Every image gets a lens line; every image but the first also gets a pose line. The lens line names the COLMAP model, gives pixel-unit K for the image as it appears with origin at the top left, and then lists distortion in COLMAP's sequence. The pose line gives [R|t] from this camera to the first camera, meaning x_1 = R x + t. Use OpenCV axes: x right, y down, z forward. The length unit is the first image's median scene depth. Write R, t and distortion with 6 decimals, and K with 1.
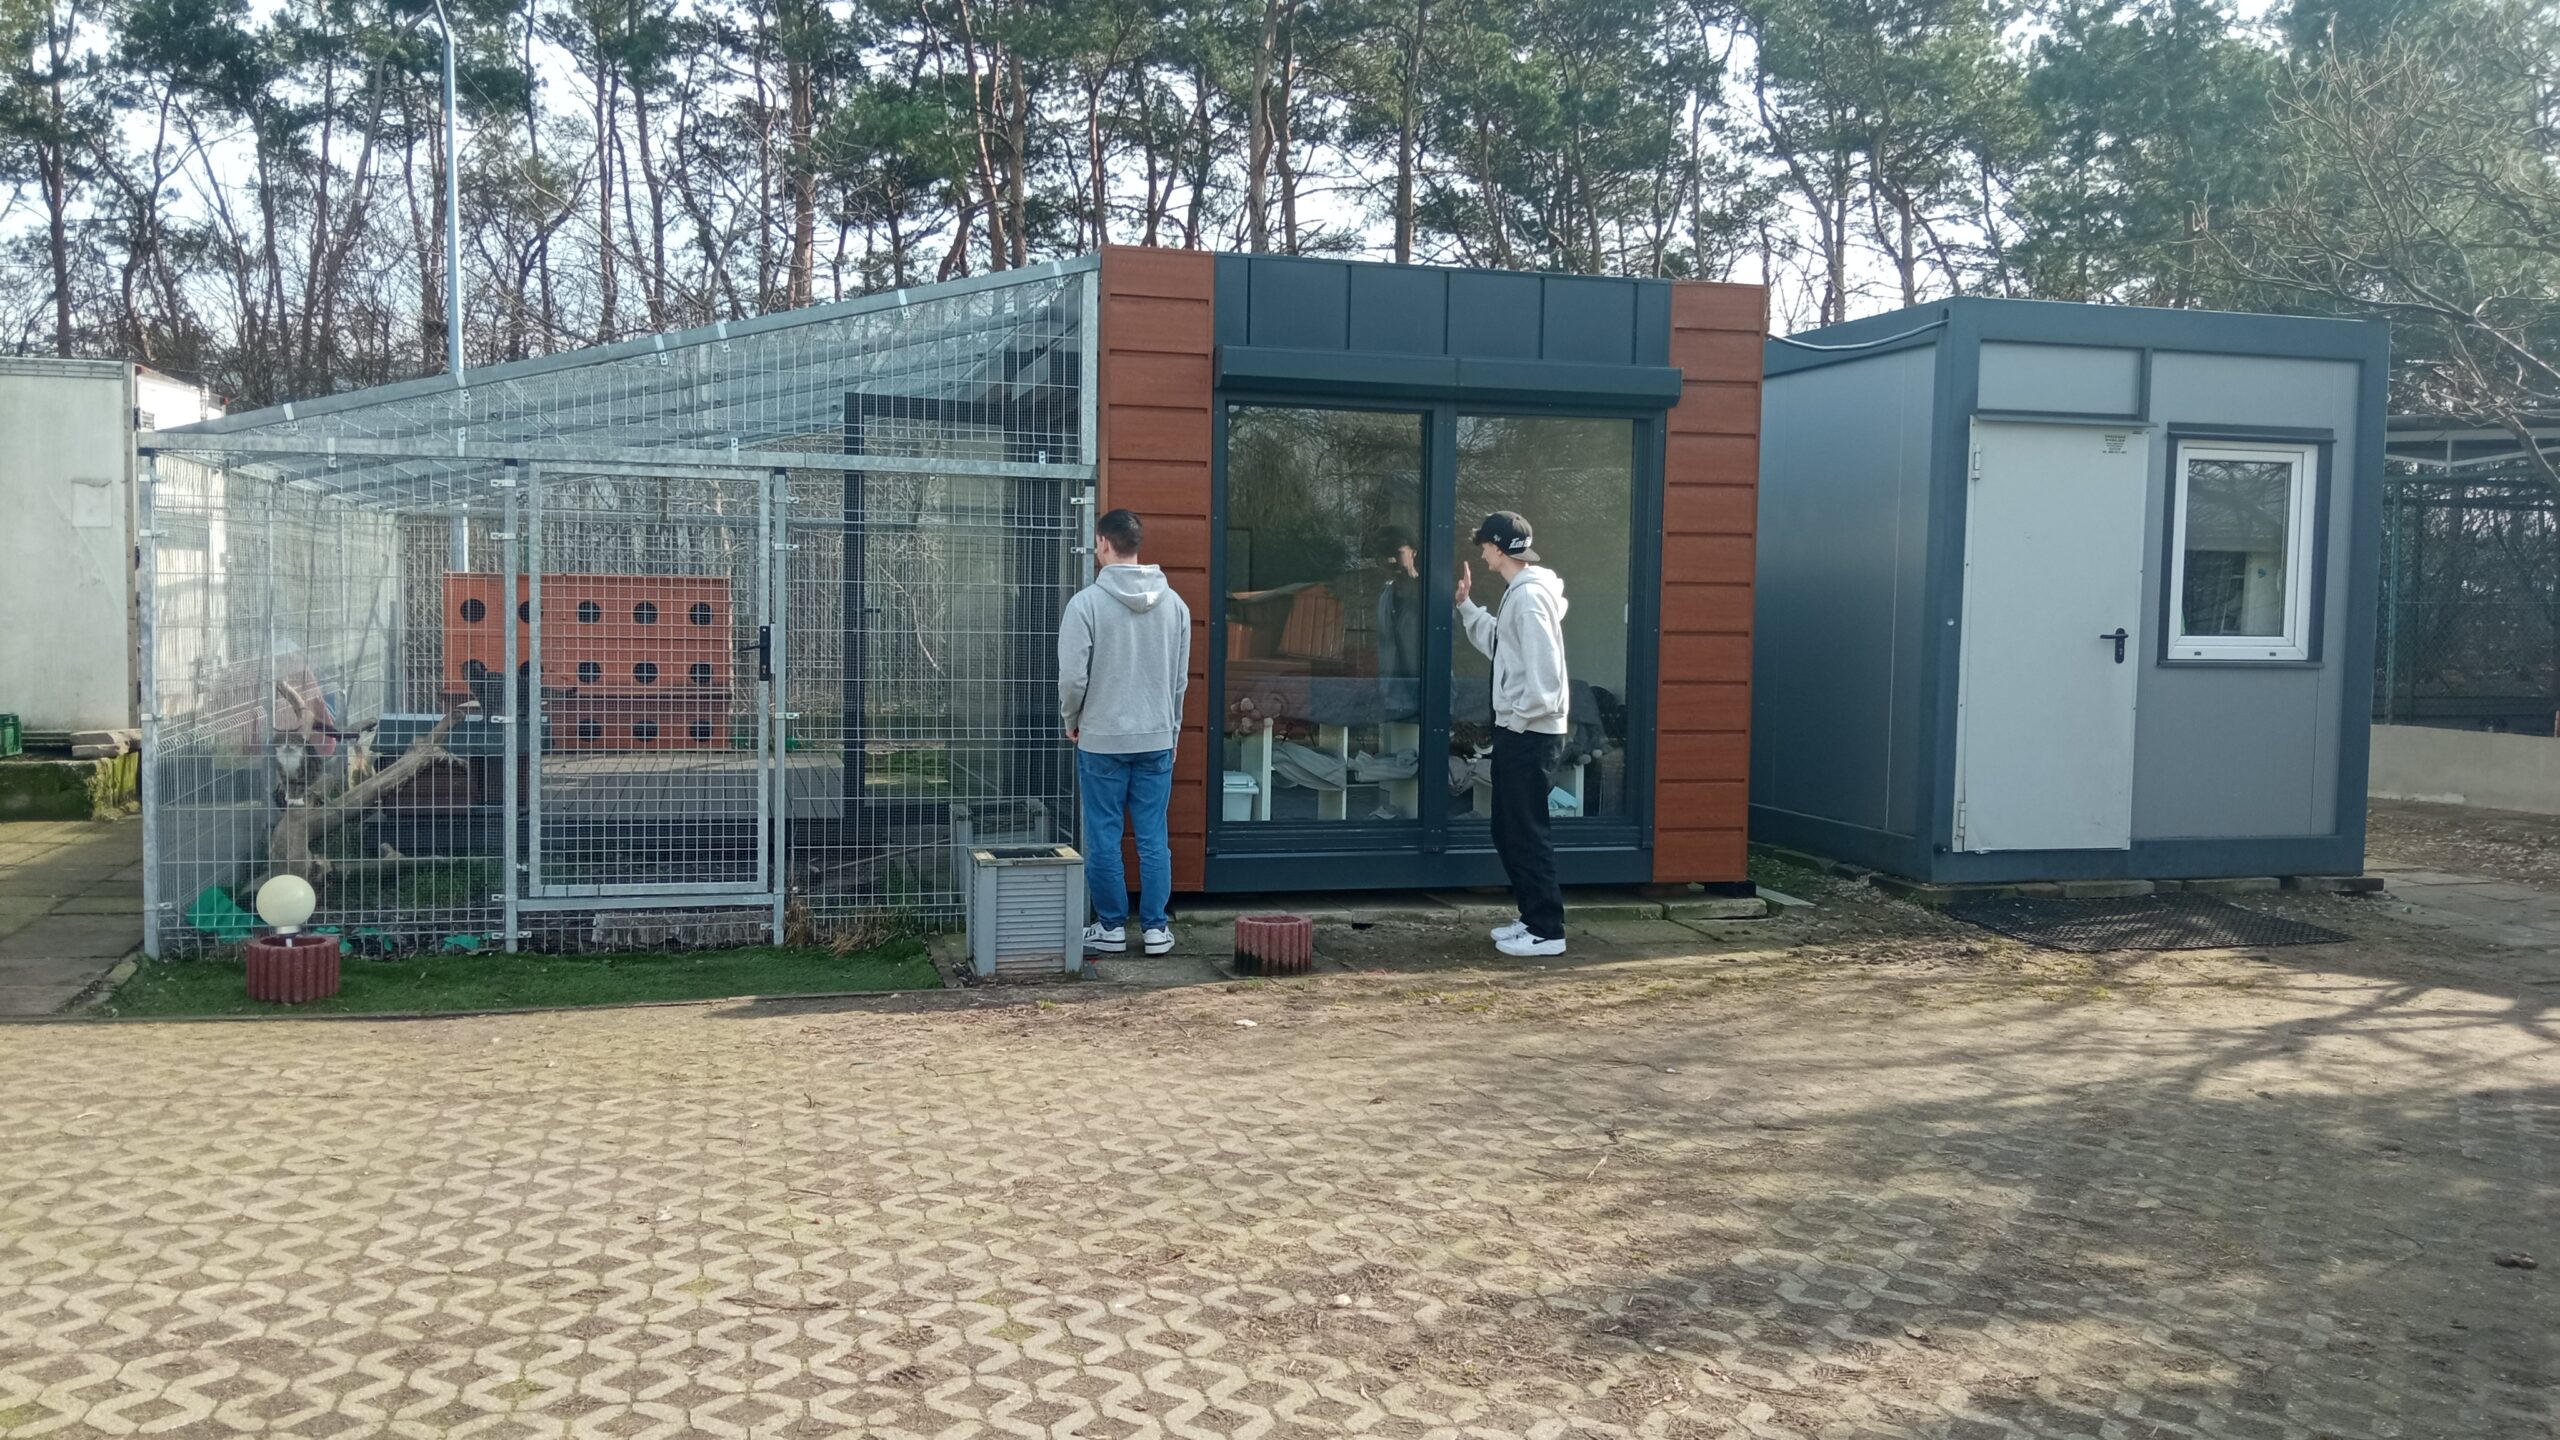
lens RADIAL K [[2088.6, 0, 1293.7], [0, 2088.6, 722.9], [0, 0, 1]] dist [-0.018611, -0.014939]
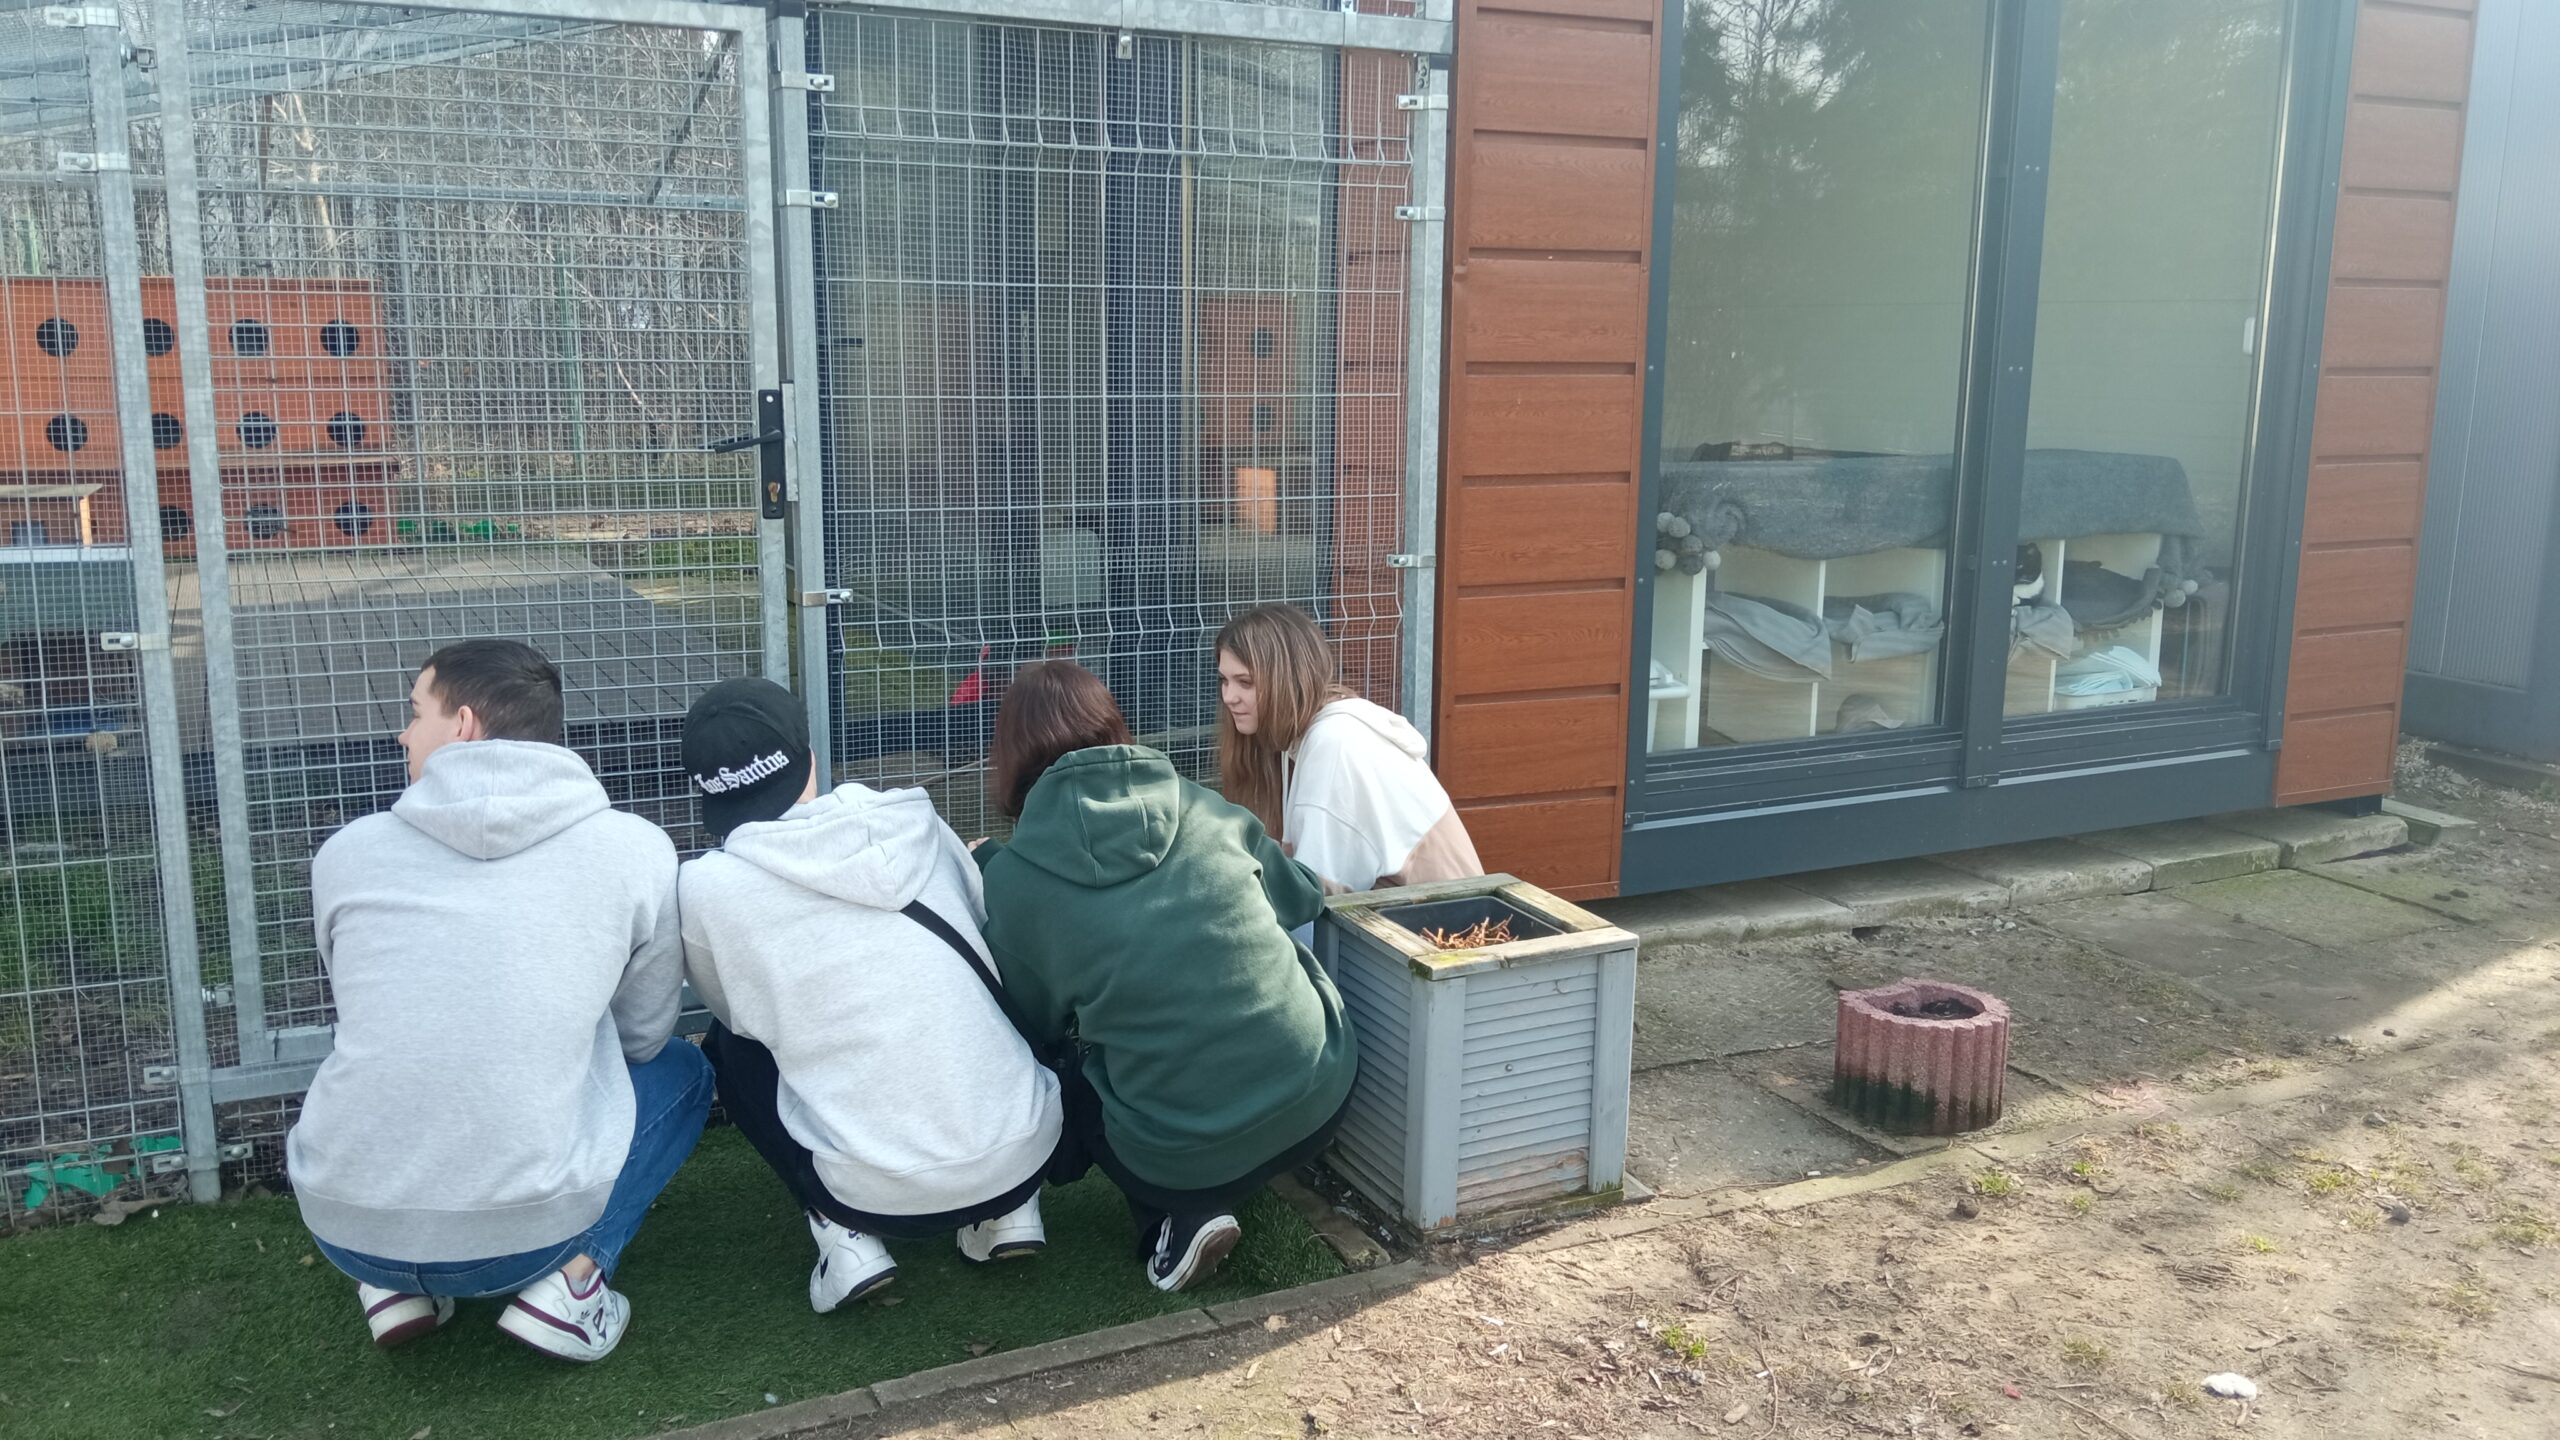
lens RADIAL K [[2088.6, 0, 1262.1], [0, 2088.6, 721.0], [0, 0, 1]] dist [-0.018611, -0.014939]
pose [[0.989860, -0.034237, 0.137857, -0.215085], [0.014563, 0.989865, 0.141263, -0.038203], [-0.141296, -0.137823, 0.980327, 0.562016]]
